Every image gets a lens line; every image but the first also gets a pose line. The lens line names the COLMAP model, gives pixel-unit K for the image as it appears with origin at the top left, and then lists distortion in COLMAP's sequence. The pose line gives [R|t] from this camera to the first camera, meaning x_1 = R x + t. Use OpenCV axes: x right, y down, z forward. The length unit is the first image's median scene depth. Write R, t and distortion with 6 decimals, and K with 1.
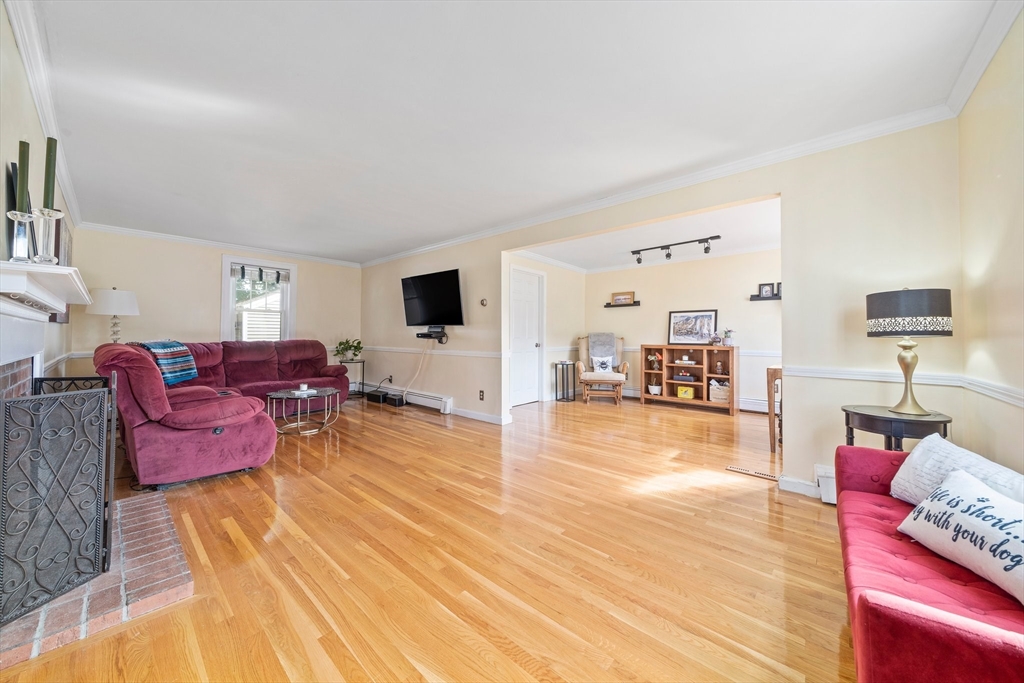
lens RADIAL K [[357.4, 0, 505.8], [0, 357.4, 332.9], [0, 0, 1]] dist [-0.002200, -0.000039]
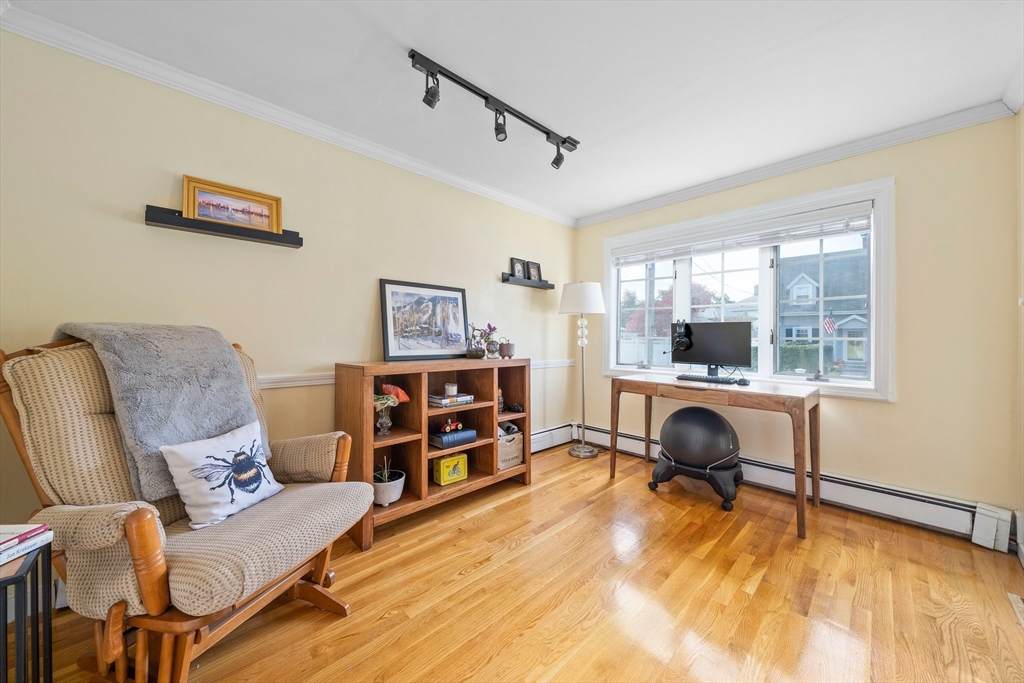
lens RADIAL K [[357.4, 0, 505.8], [0, 357.4, 332.9], [0, 0, 1]] dist [-0.002200, -0.000039]
pose [[0.083689, 0.011928, 0.996421, 0.071313], [-0.012361, 0.999864, -0.010931, 0.004248], [-0.996415, -0.011402, 0.083825, 0.879505]]
